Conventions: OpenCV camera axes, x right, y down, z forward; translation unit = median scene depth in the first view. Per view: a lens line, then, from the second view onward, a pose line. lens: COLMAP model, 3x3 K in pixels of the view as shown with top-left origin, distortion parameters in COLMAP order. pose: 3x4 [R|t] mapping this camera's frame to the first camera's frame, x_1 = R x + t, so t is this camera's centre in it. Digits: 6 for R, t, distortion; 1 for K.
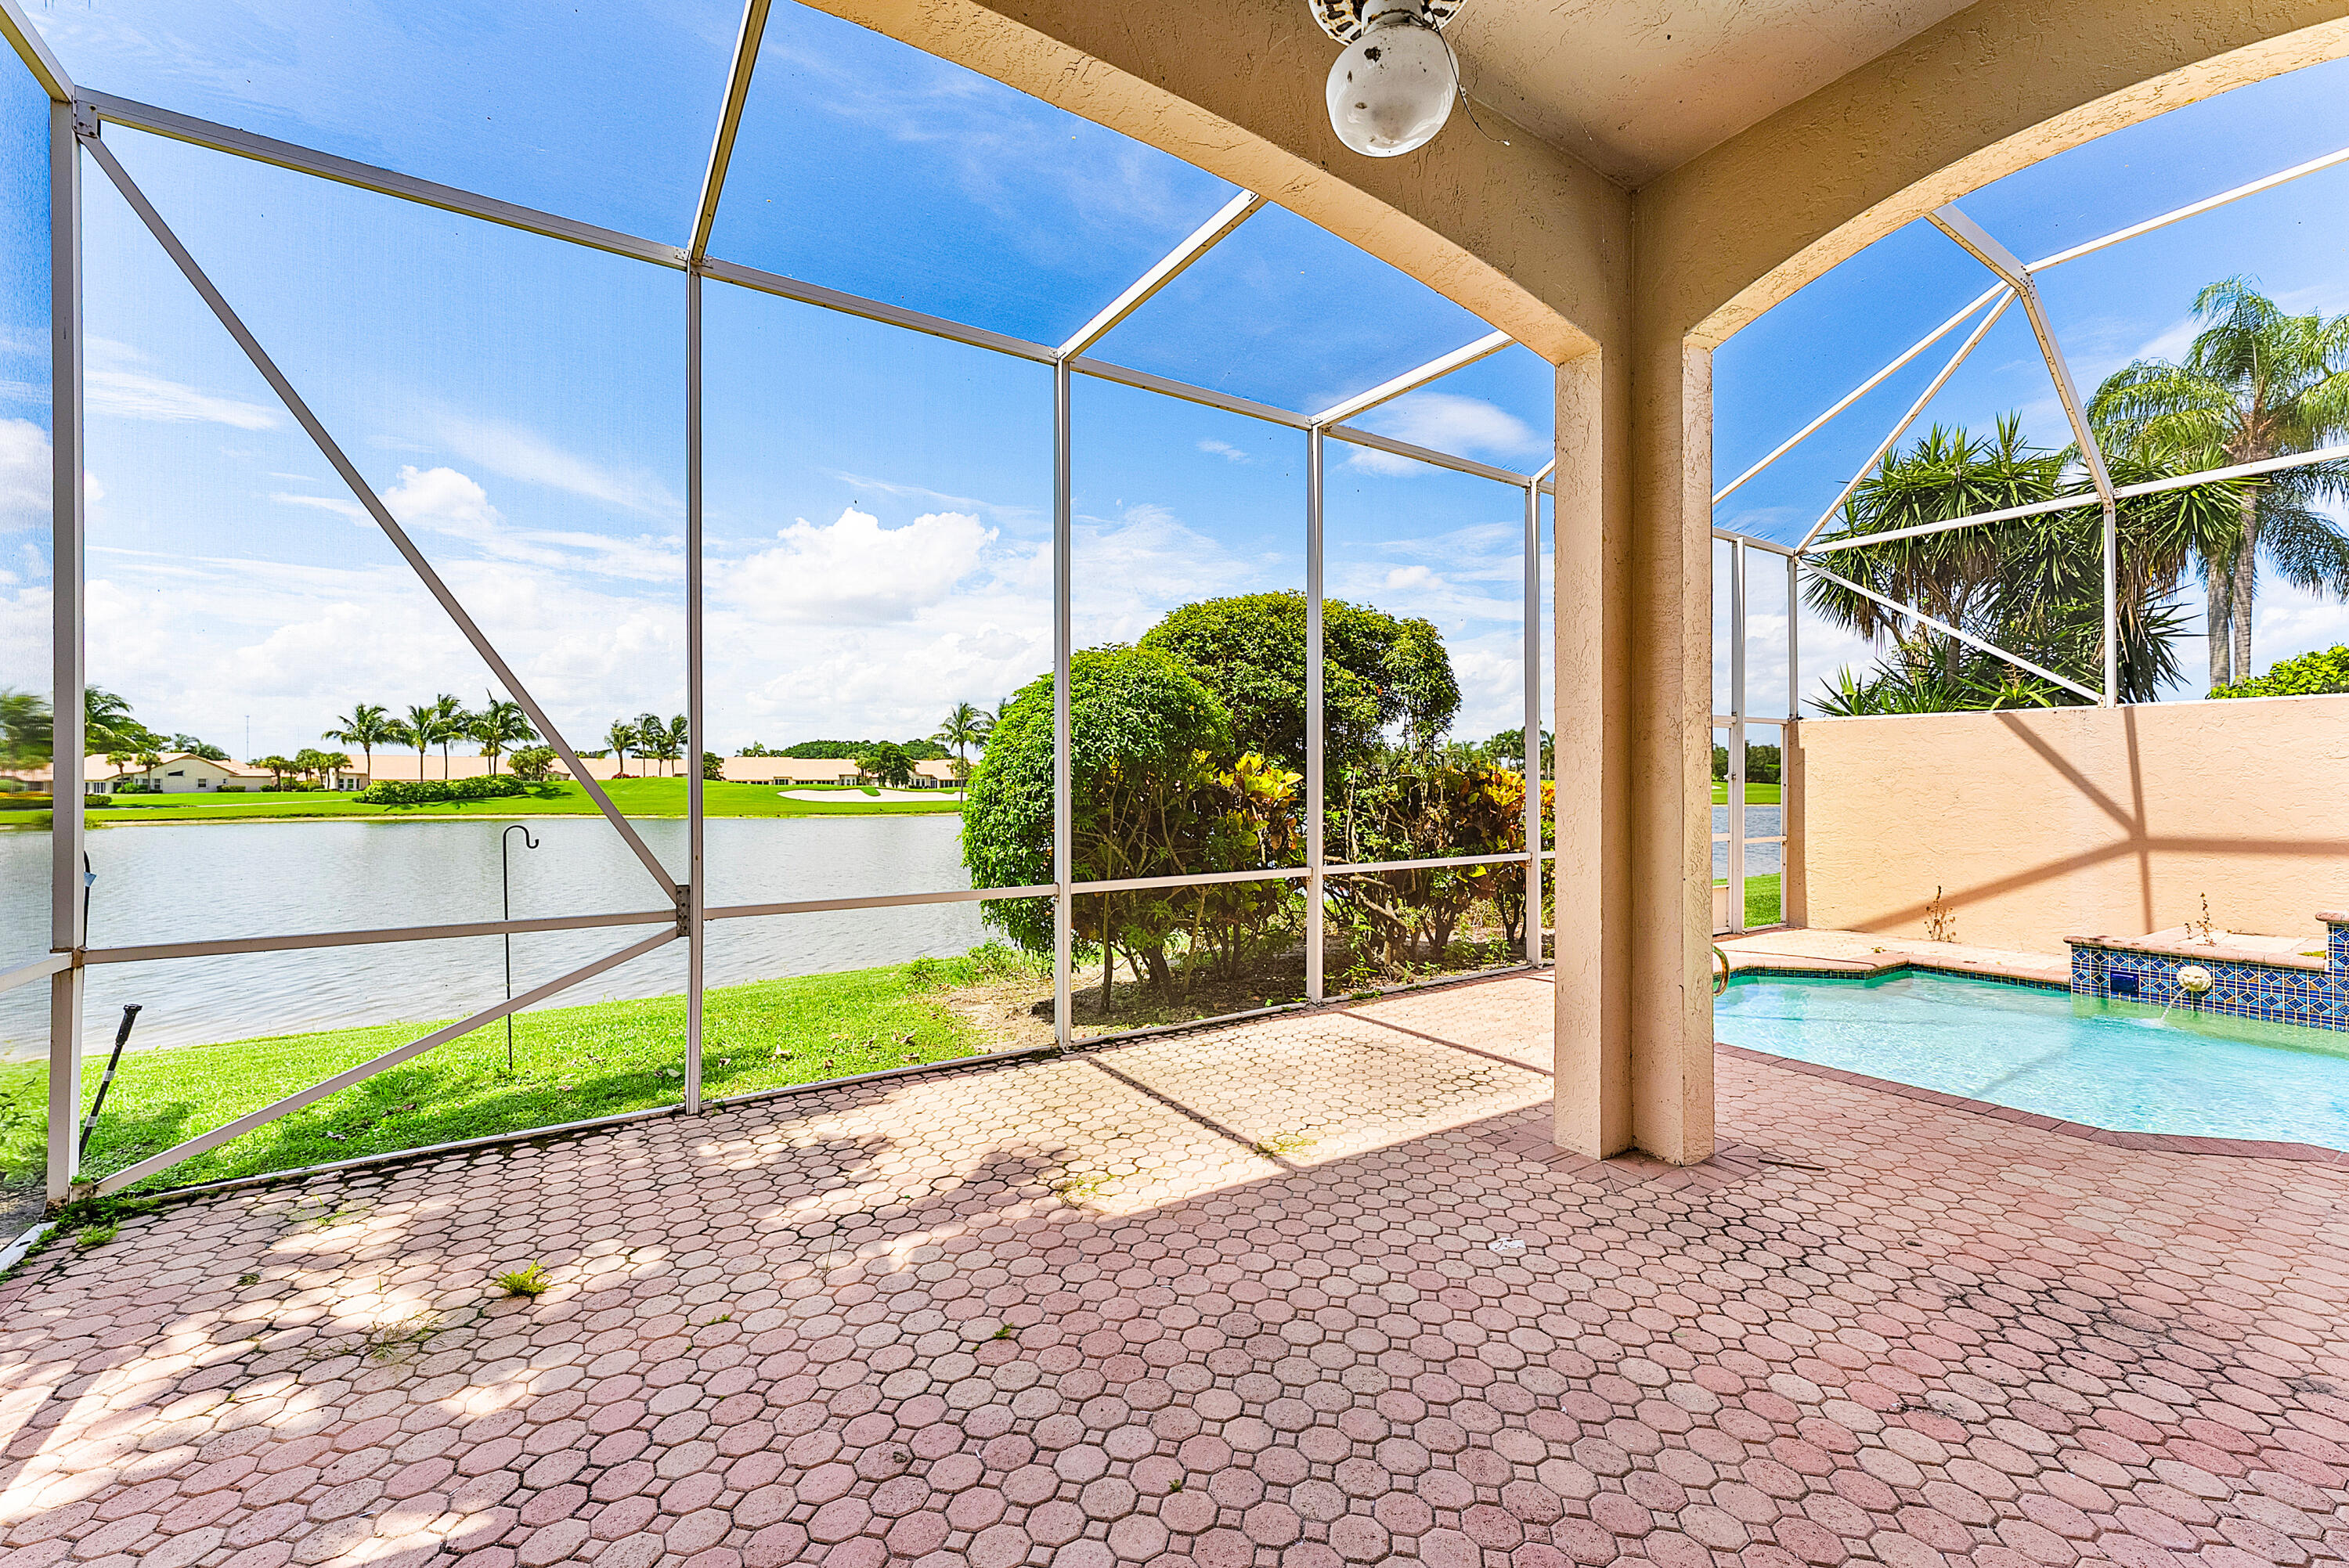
lens RADIAL K [[948.9, 0, 1183.5], [0, 948.9, 780.6], [0, 0, 1]] dist [0.002460, -0.000592]
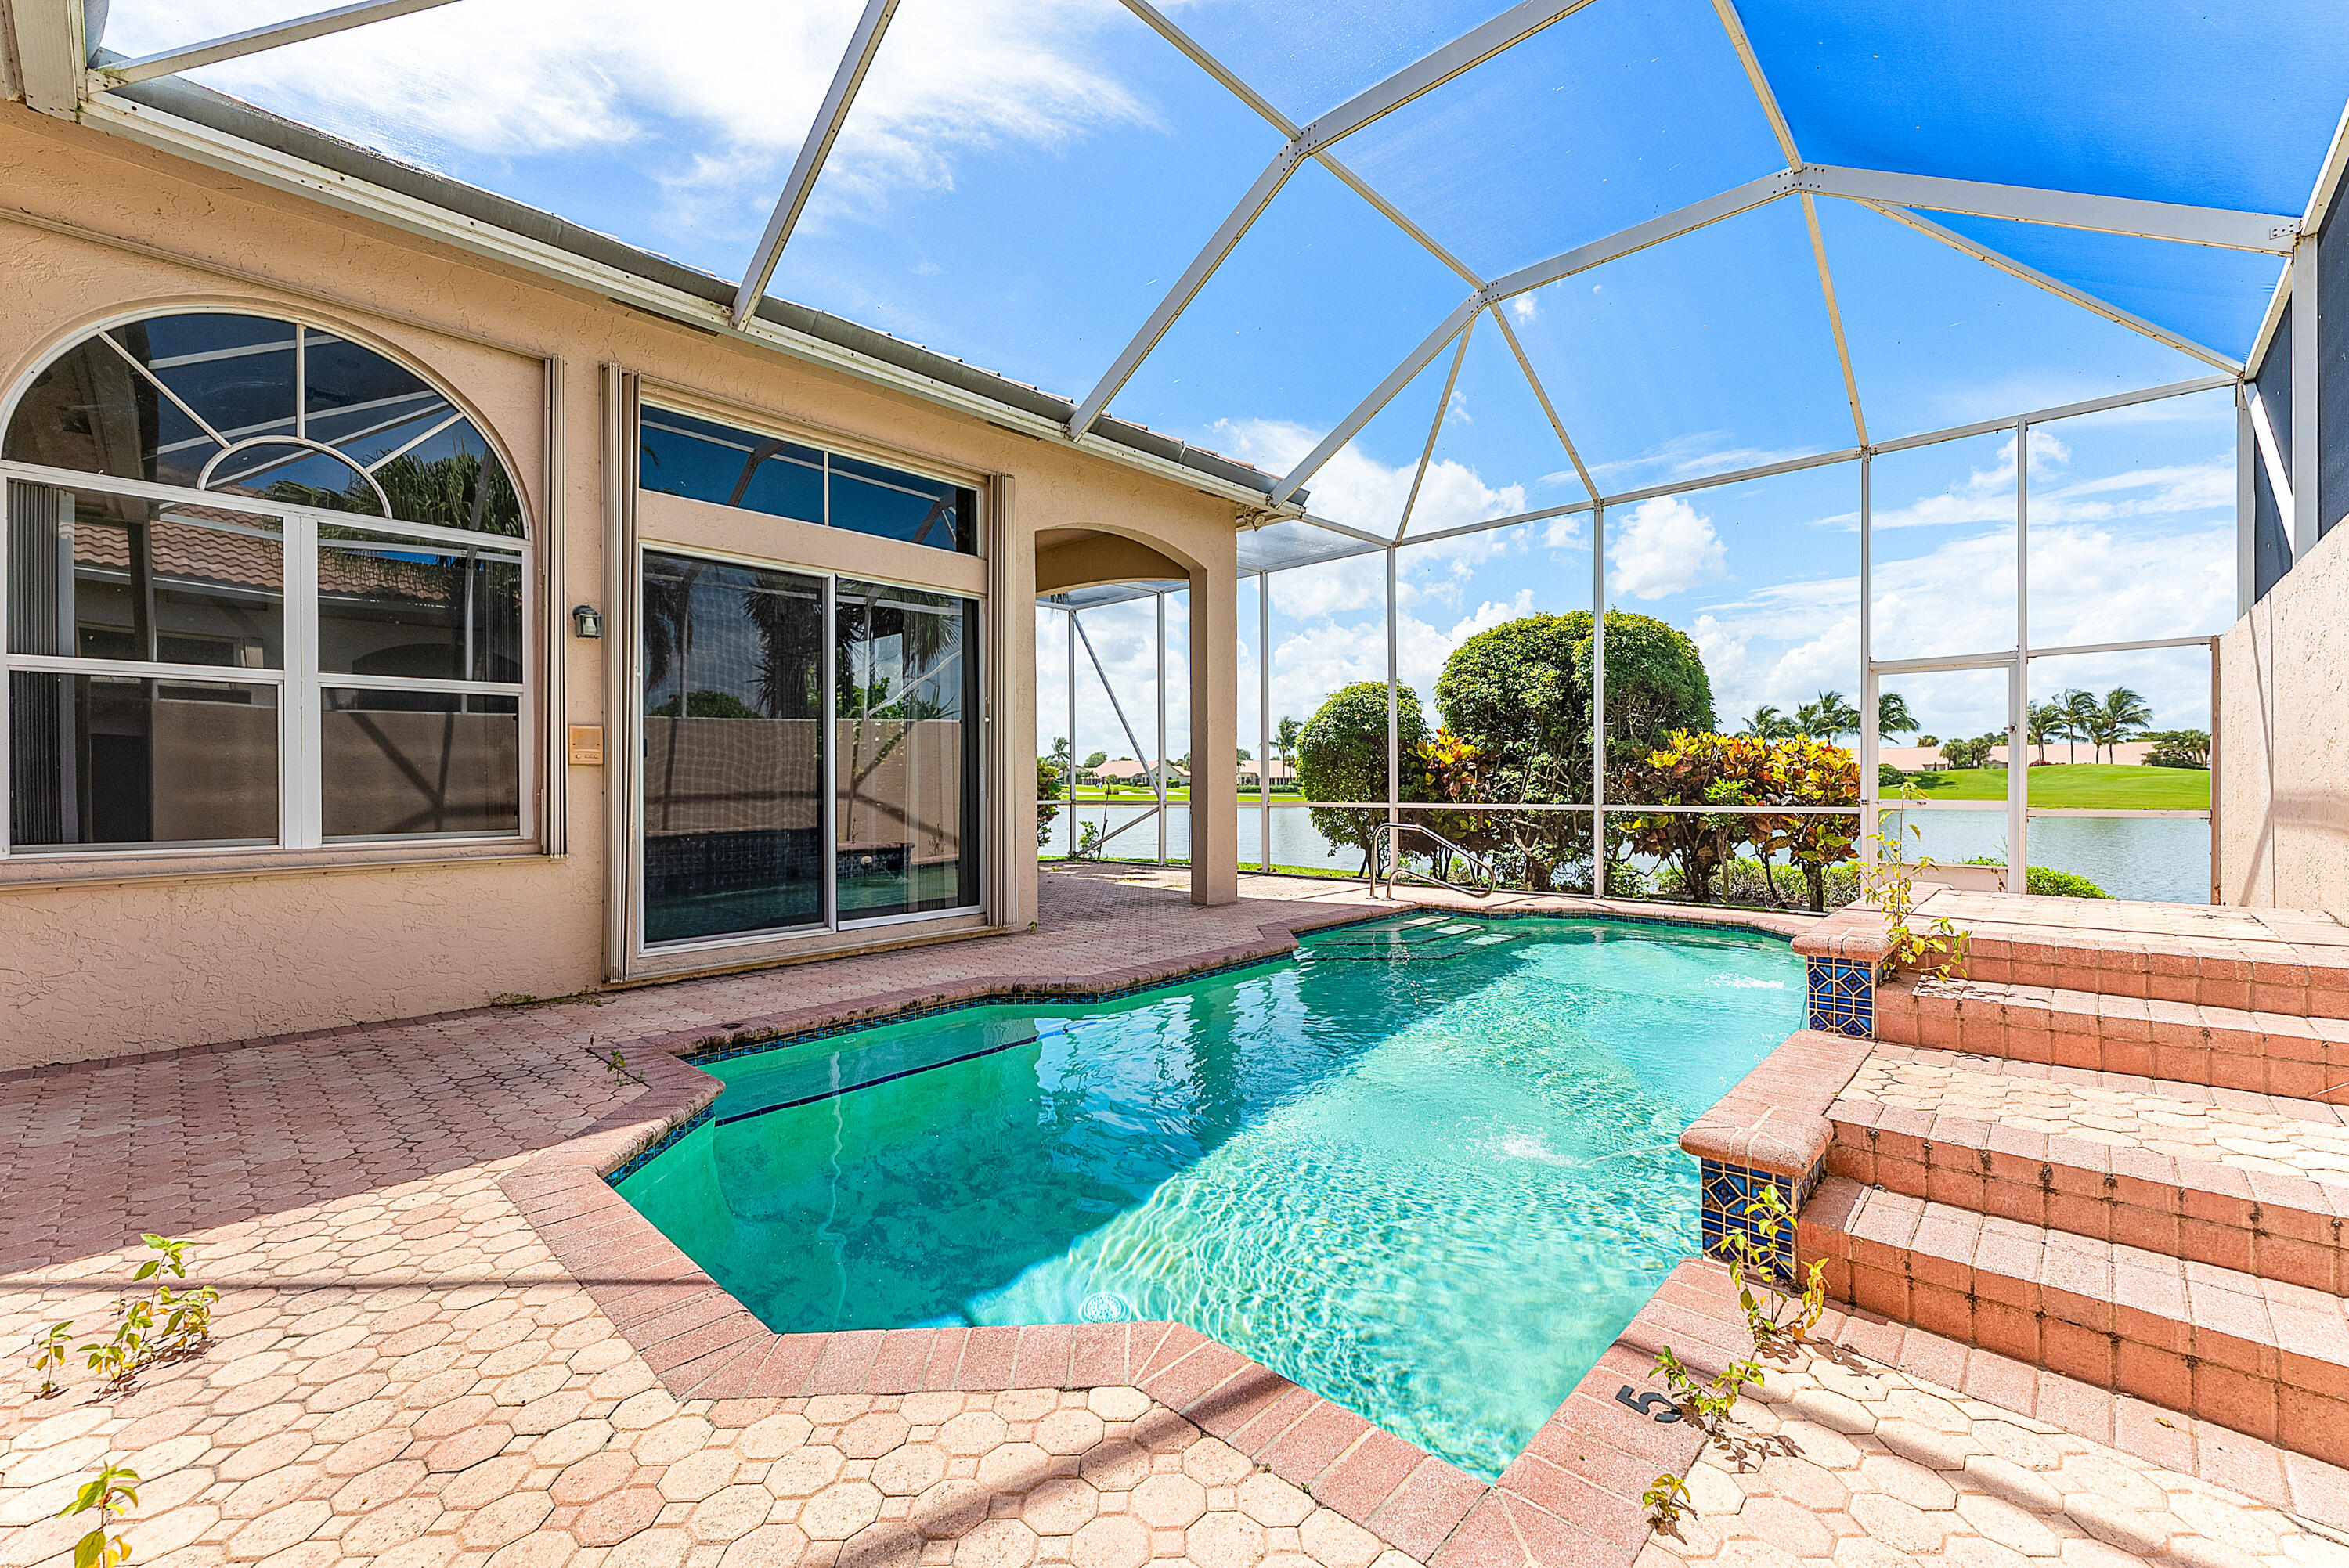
lens RADIAL K [[948.9, 0, 1150.5], [0, 948.9, 785.2], [0, 0, 1]] dist [0.002460, -0.000592]
pose [[0.235356, 0.000426, -0.971909, 1.524368], [0.011673, 0.999927, 0.003265, 0.046538], [0.971839, -0.012114, 0.235334, 0.065925]]
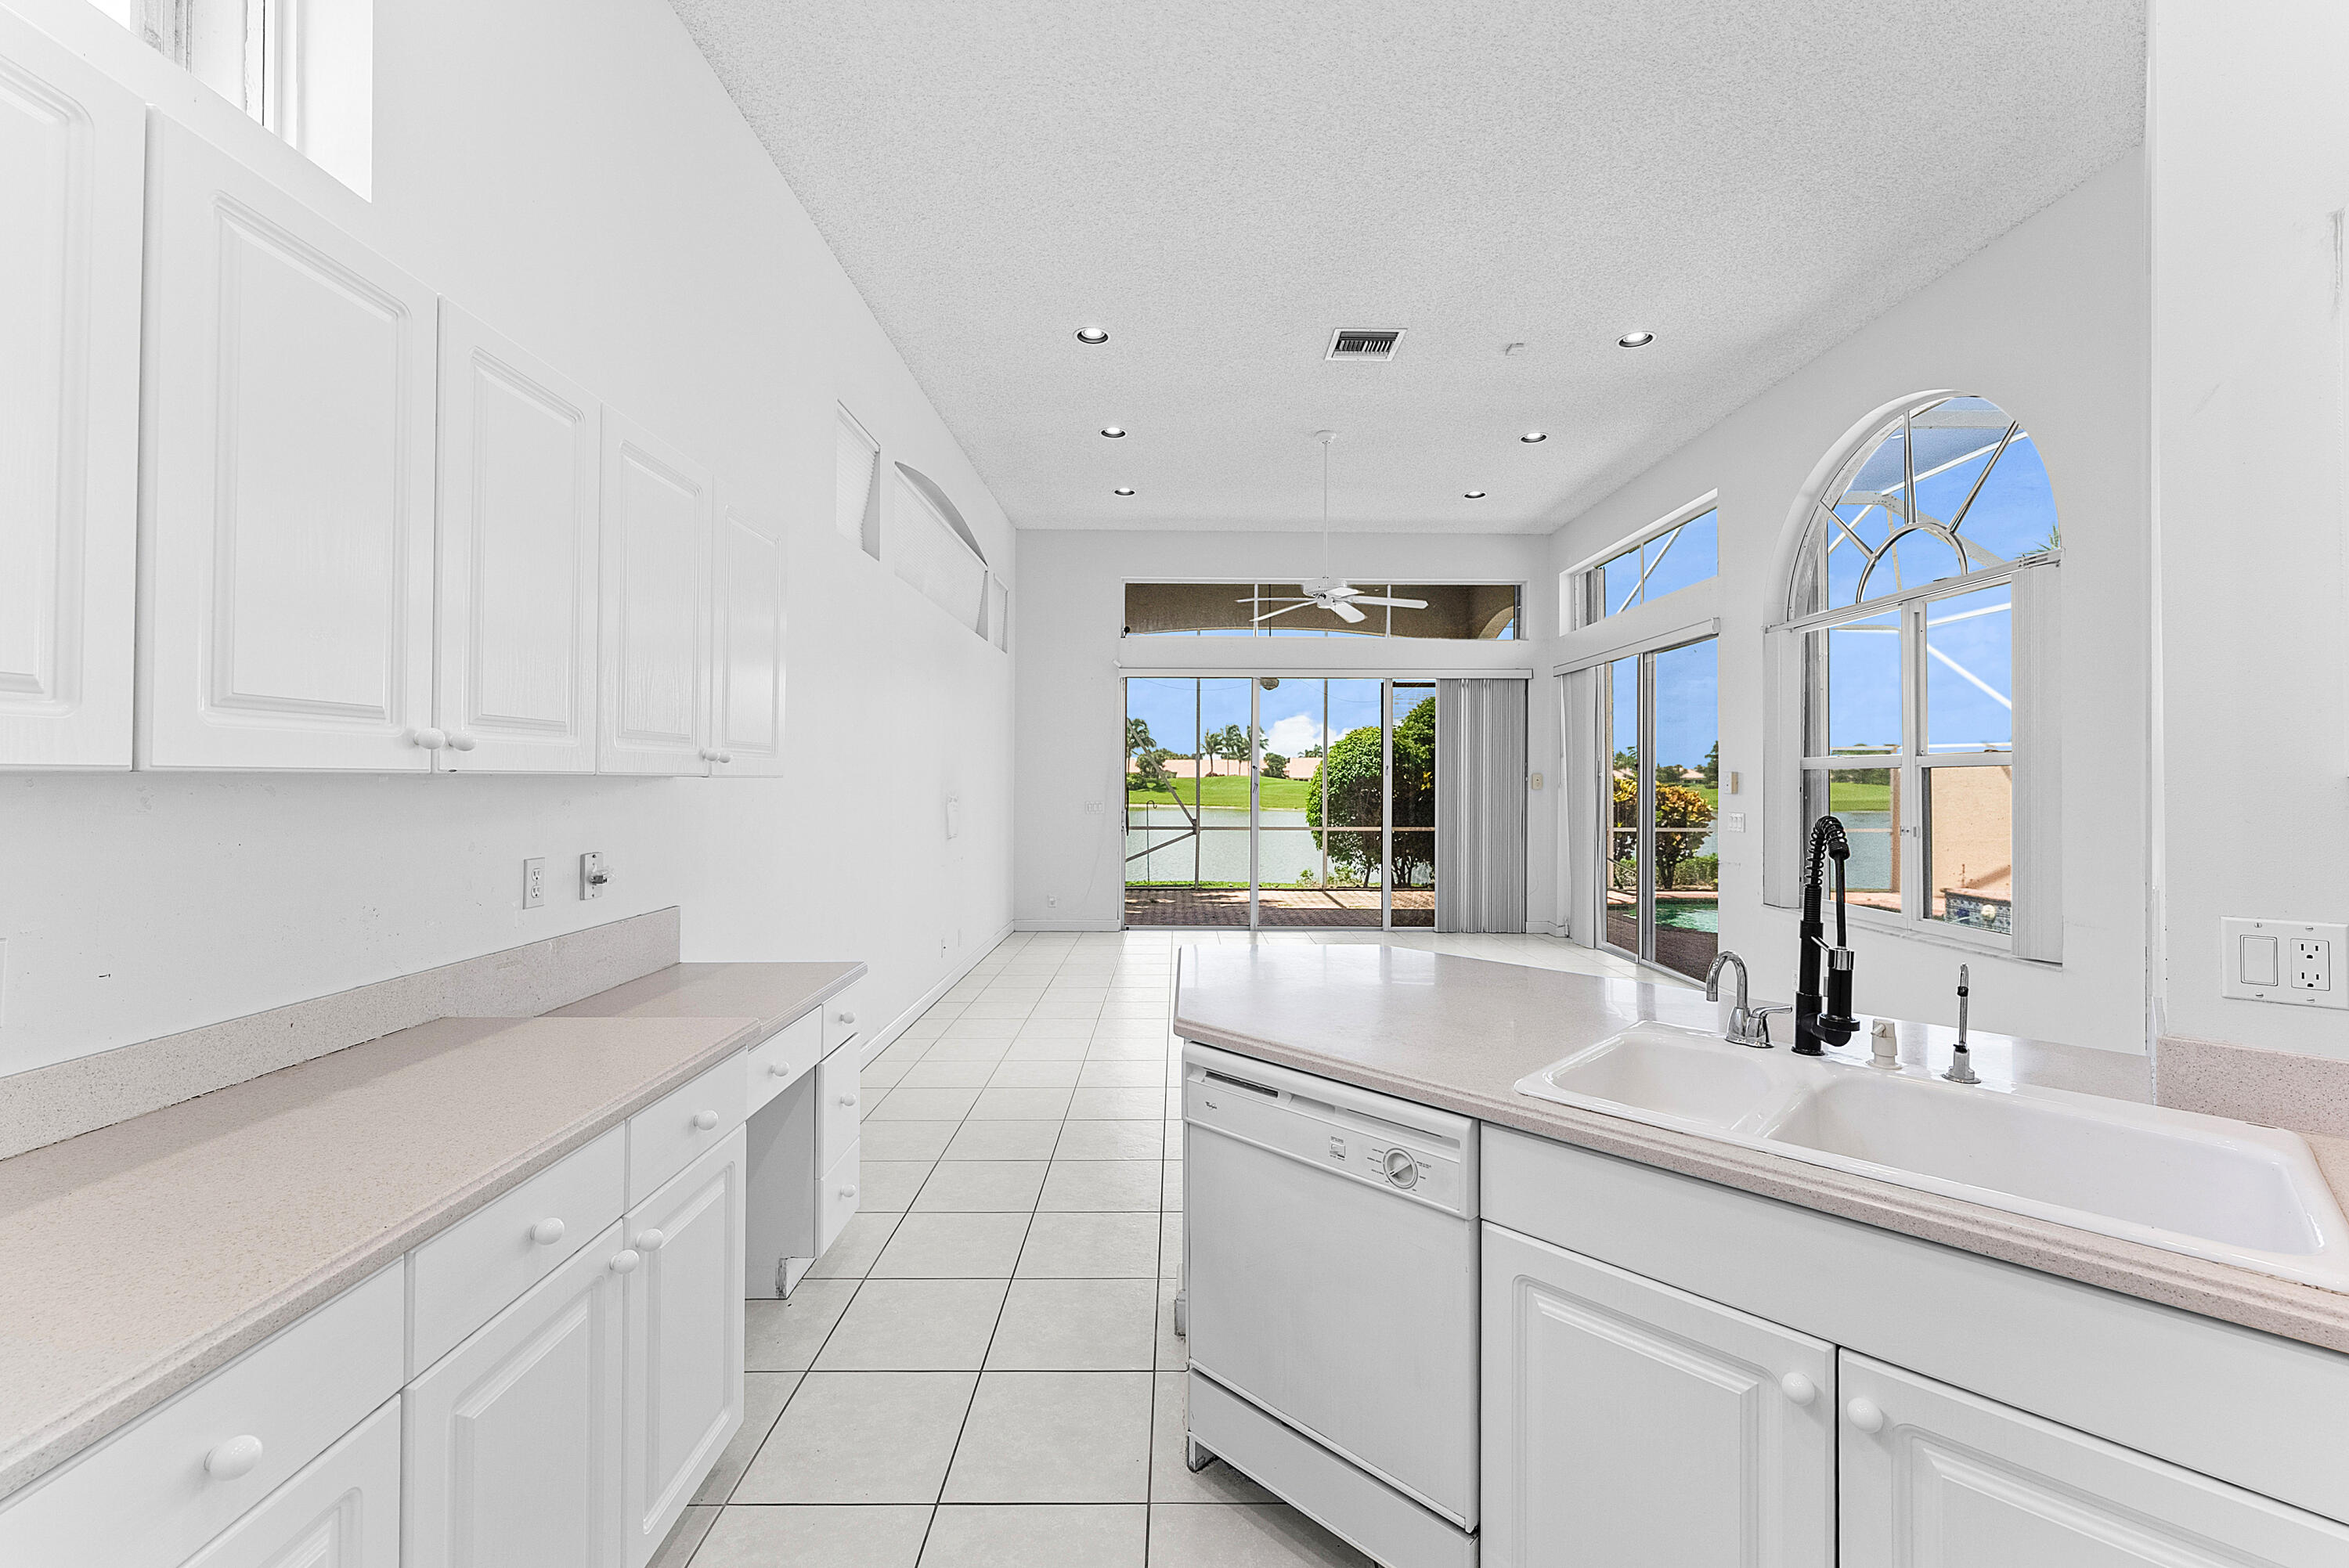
lens RADIAL K [[948.9, 0, 1174.9], [0, 948.9, 772.4], [0, 0, 1]] dist [0.002460, -0.000592]
pose [[0.839022, -0.000327, -0.544097, 0.799904], [-0.003010, 0.999982, -0.005242, -0.021993], [0.544088, 0.006035, 0.839006, -1.190610]]
